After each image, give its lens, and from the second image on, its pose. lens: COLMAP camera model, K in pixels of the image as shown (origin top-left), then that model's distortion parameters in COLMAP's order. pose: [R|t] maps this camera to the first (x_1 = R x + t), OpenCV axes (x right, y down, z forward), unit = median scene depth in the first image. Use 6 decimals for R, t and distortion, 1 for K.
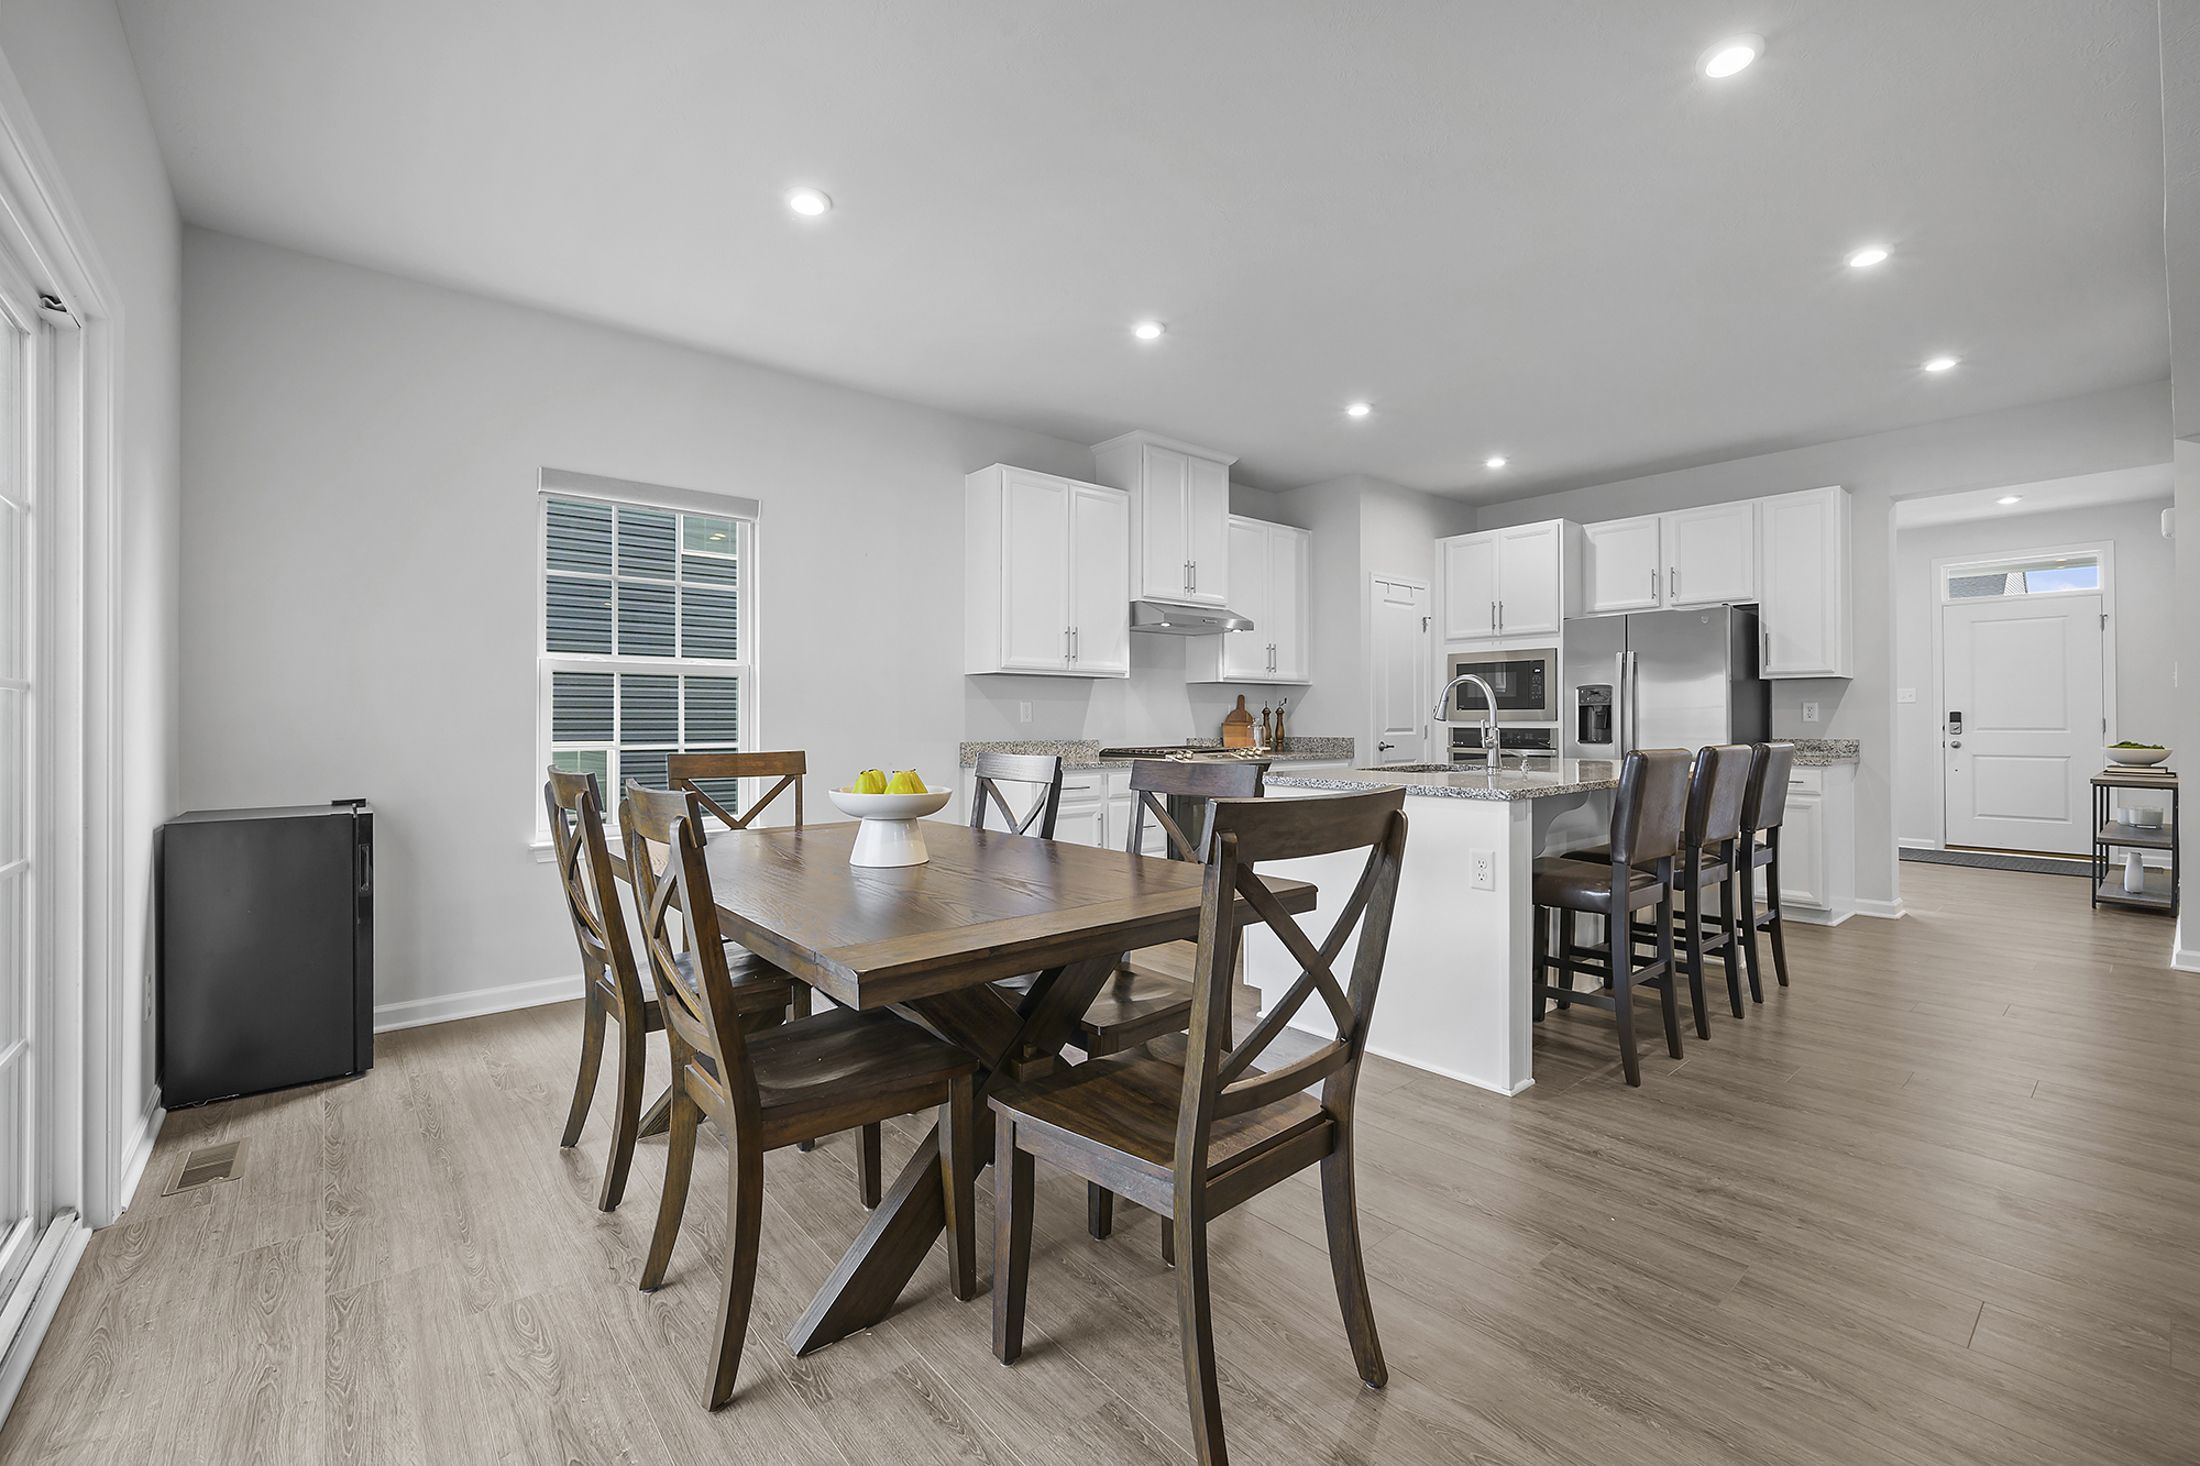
lens RADIAL K [[918.7, 0, 1093.5], [0, 918.7, 716.8], [0, 0, 1]] dist [-0.000237, -0.000565]
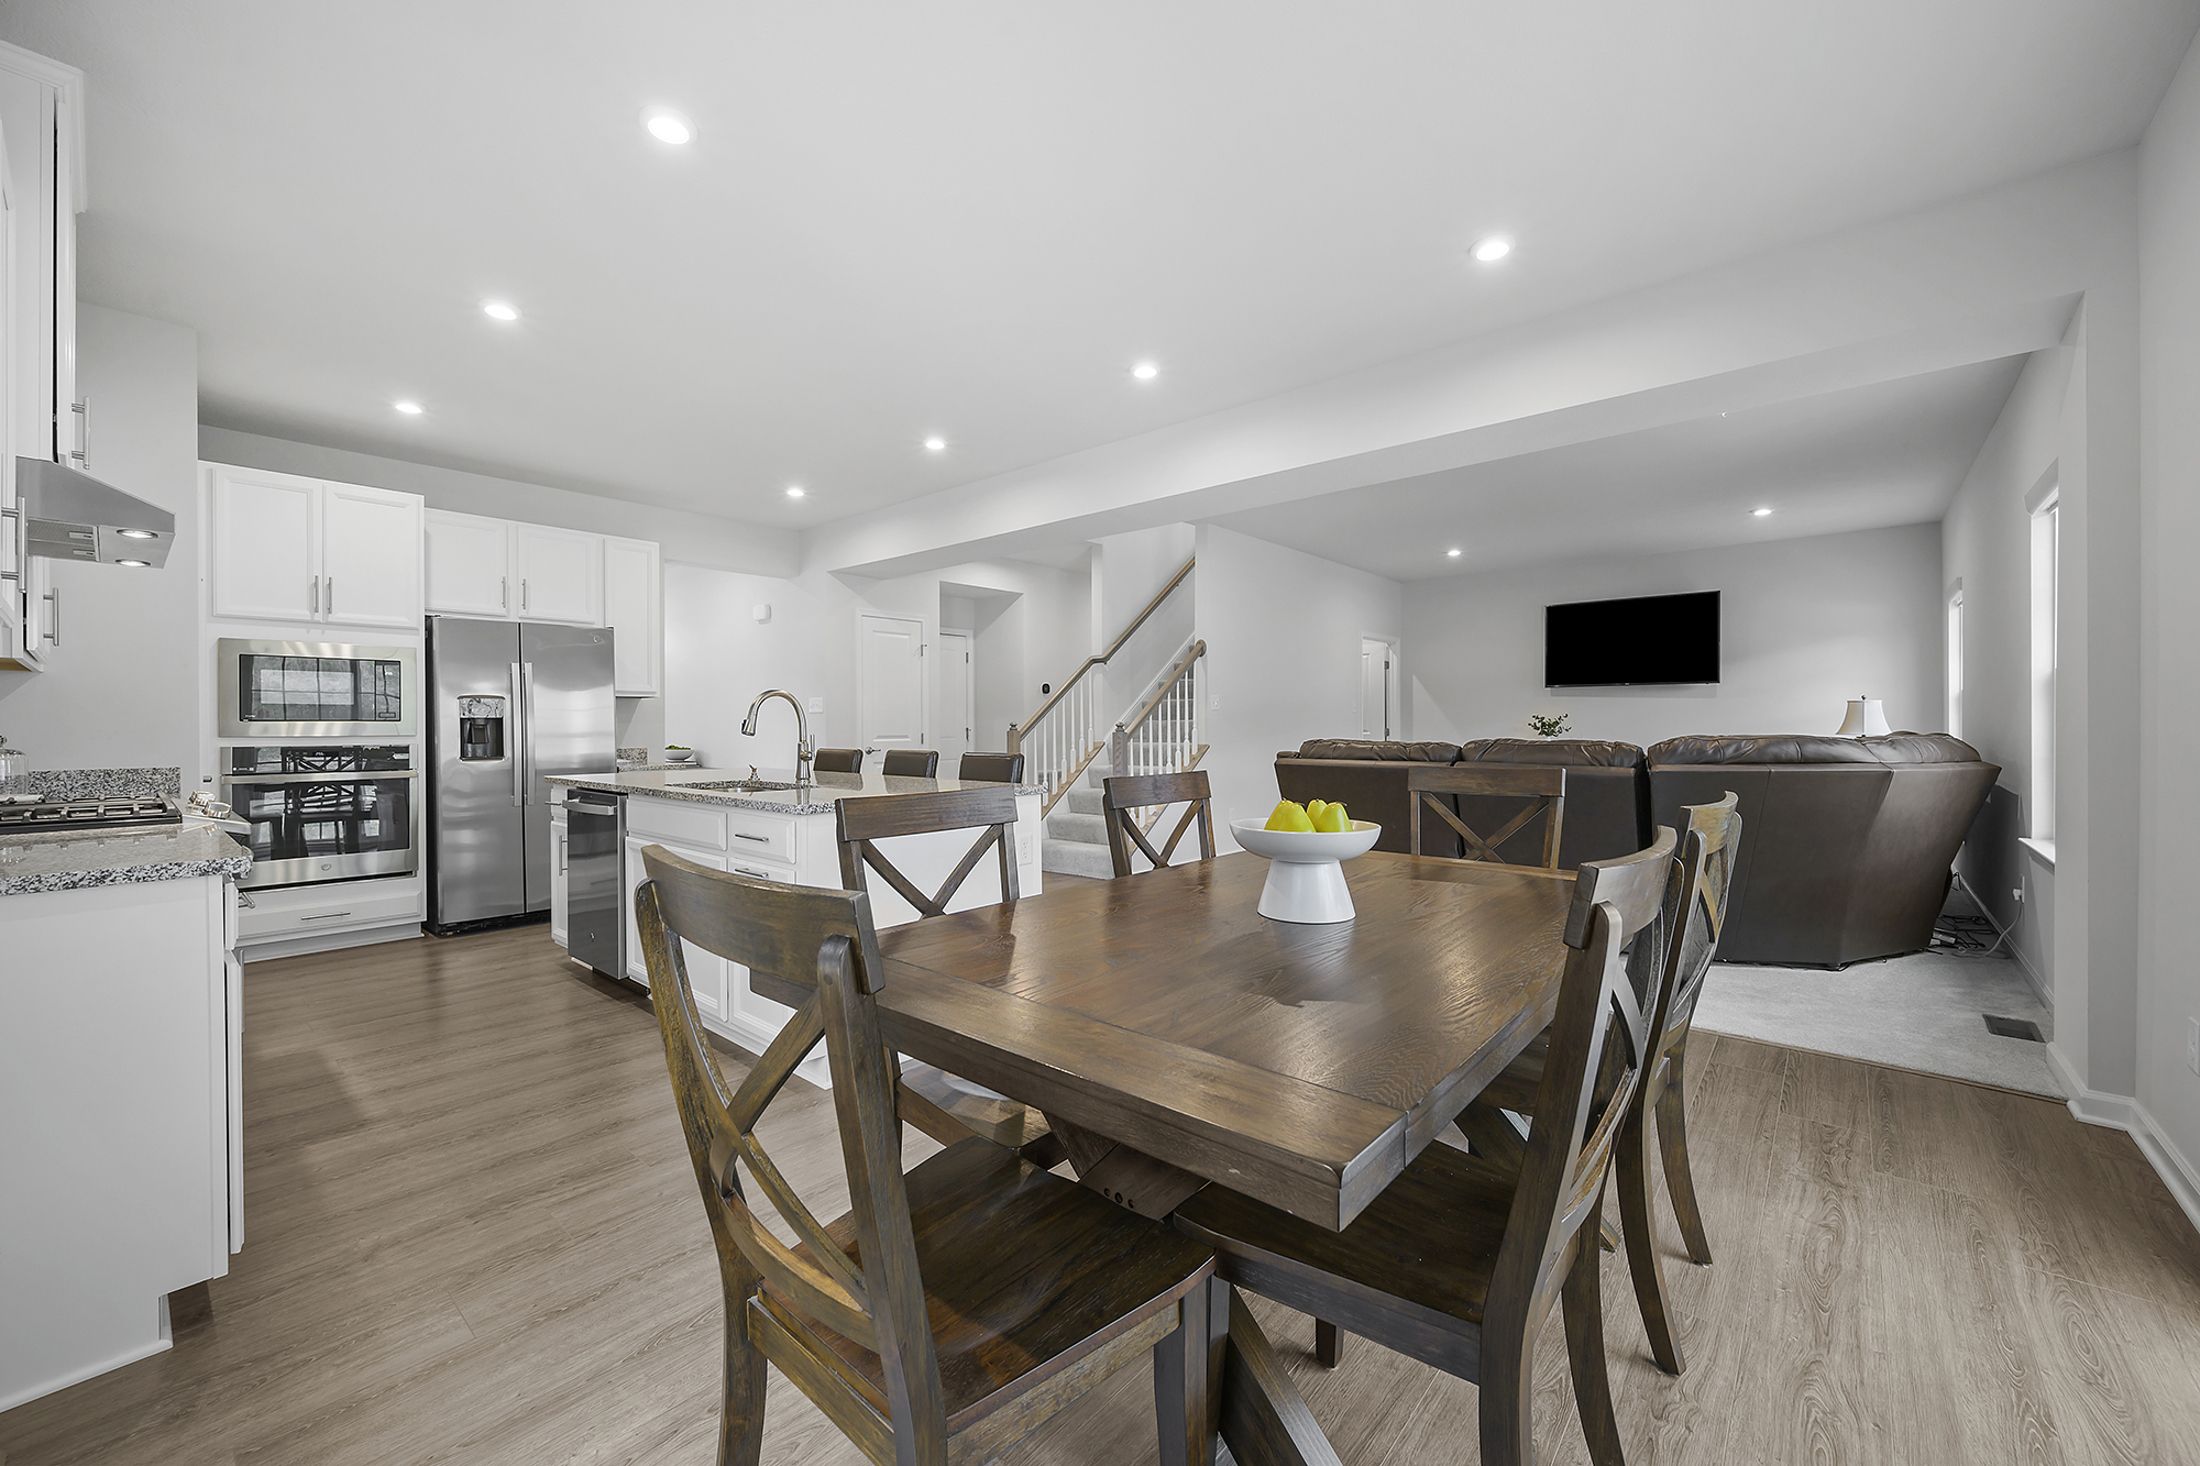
lens RADIAL K [[858.3, 0, 1102.4], [0, 858.3, 729.0], [0, 0, 1]] dist [0.001994, -0.001991]
pose [[-0.163443, -0.002186, 0.986550, -0.398127], [0.002314, 0.999994, 0.002599, -0.002003], [-0.986550, 0.002707, -0.163437, 0.550617]]
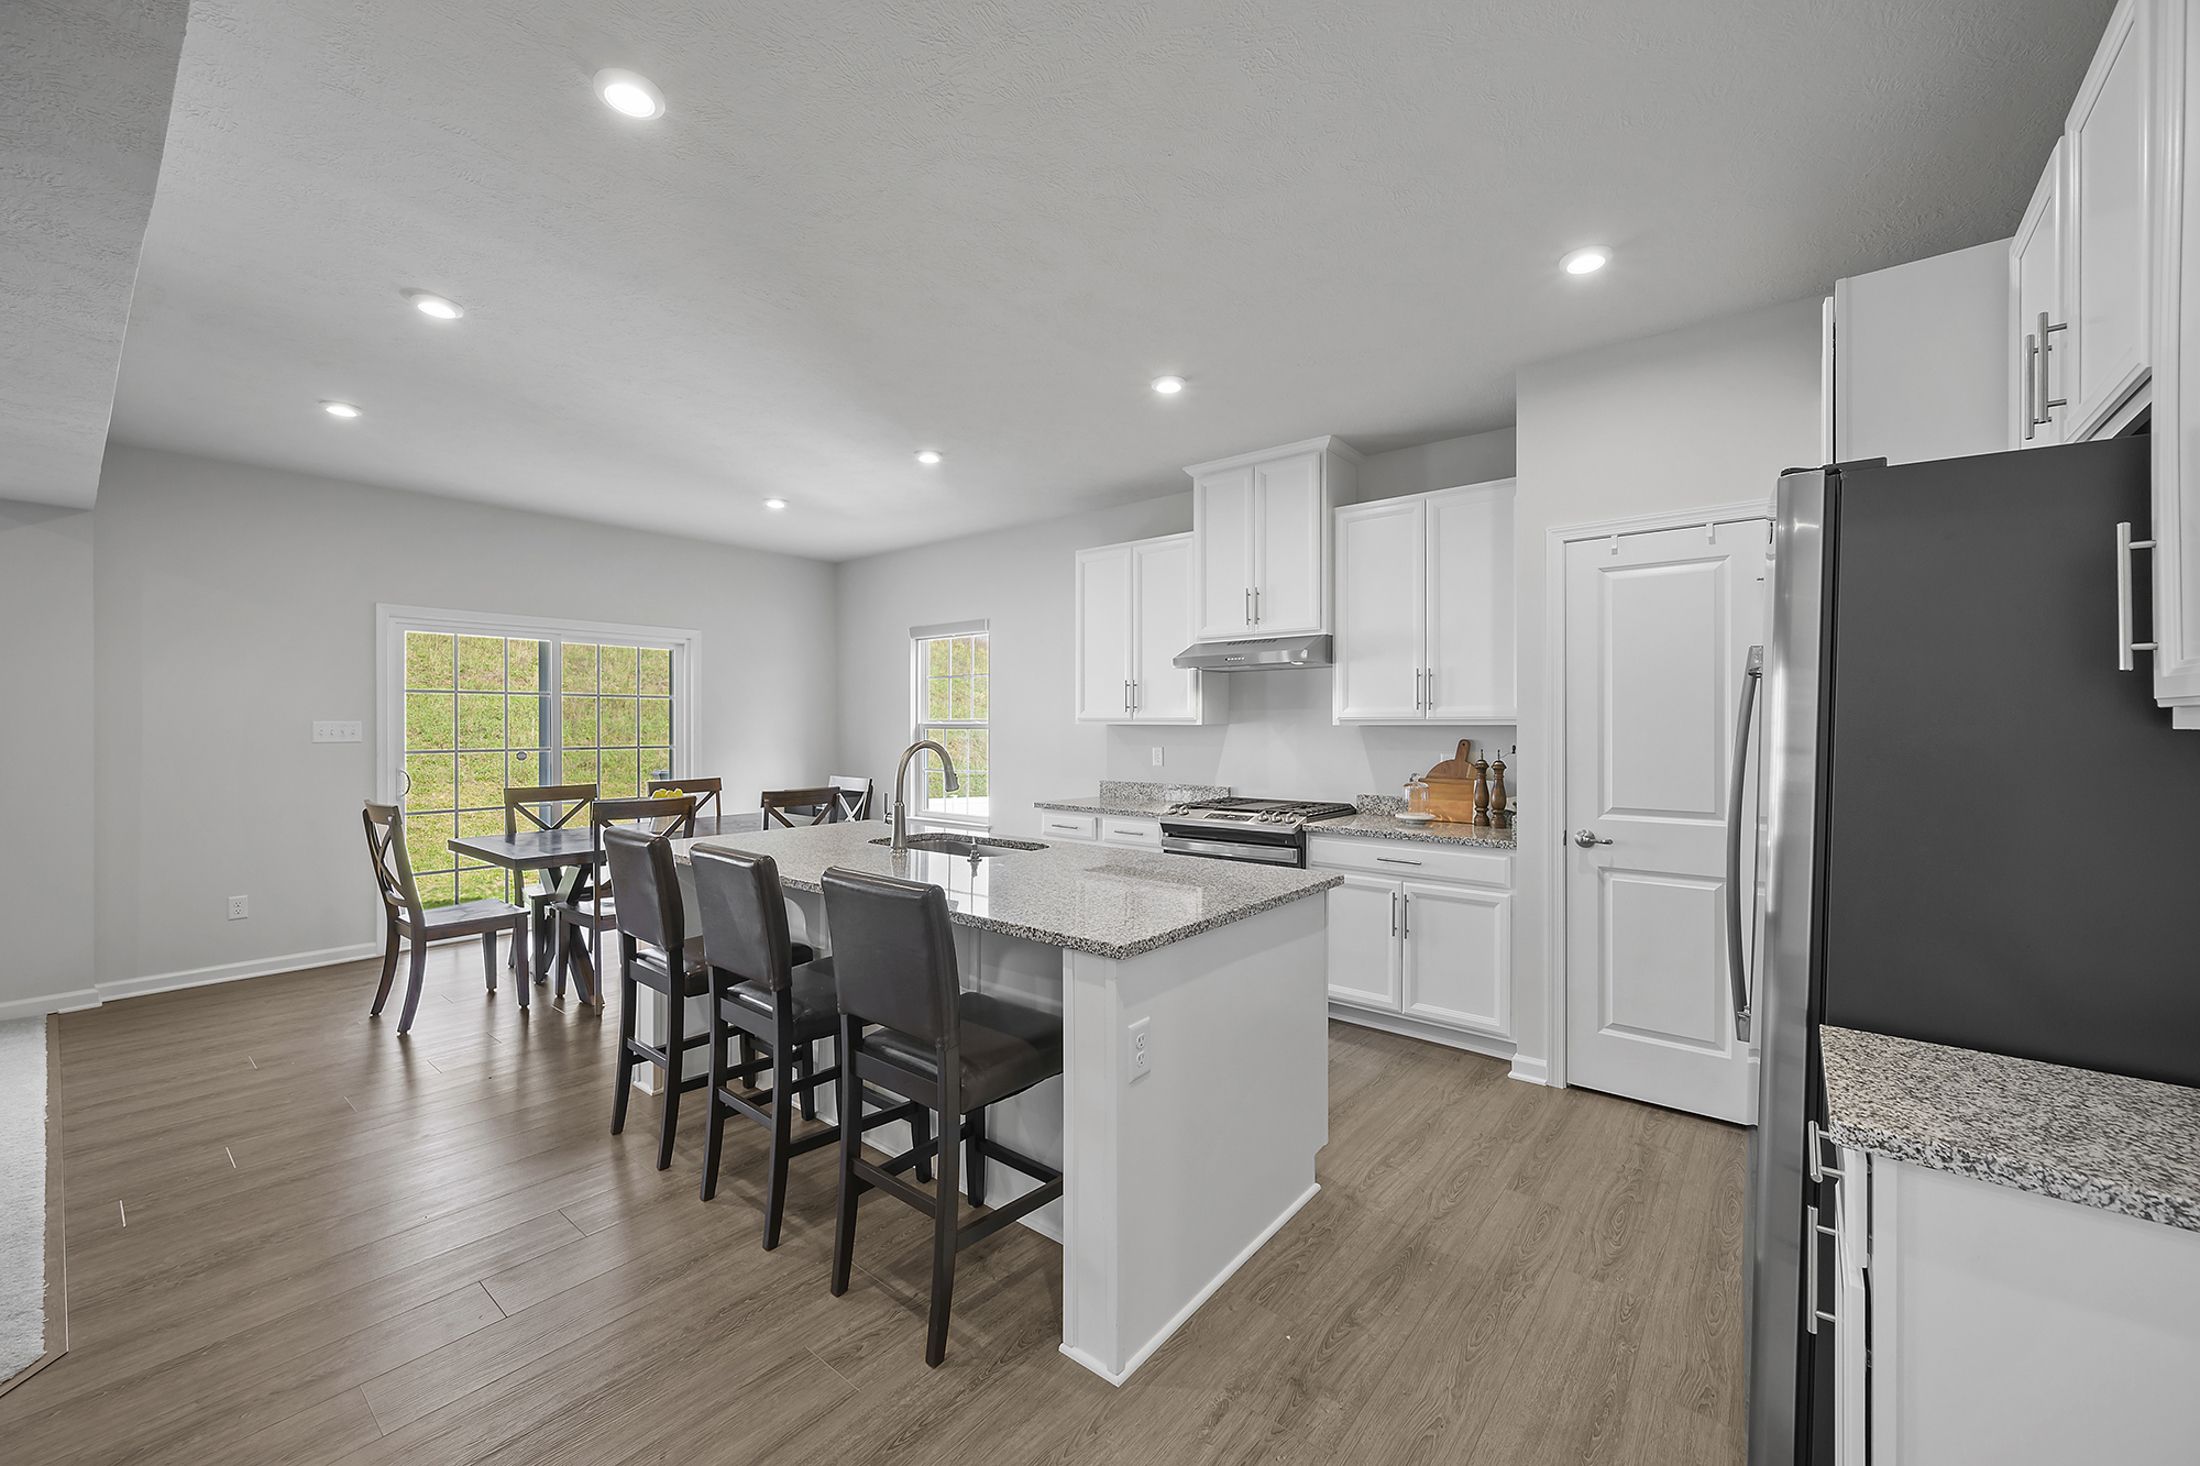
lens RADIAL K [[858.3, 0, 1096.5], [0, 858.3, 723.7], [0, 0, 1]] dist [0.001994, -0.001991]
pose [[0.186759, 0.000363, -0.982406, 0.852597], [0.004434, 0.999989, 0.001212, -0.042850], [0.982396, -0.004582, 0.186755, 0.690428]]
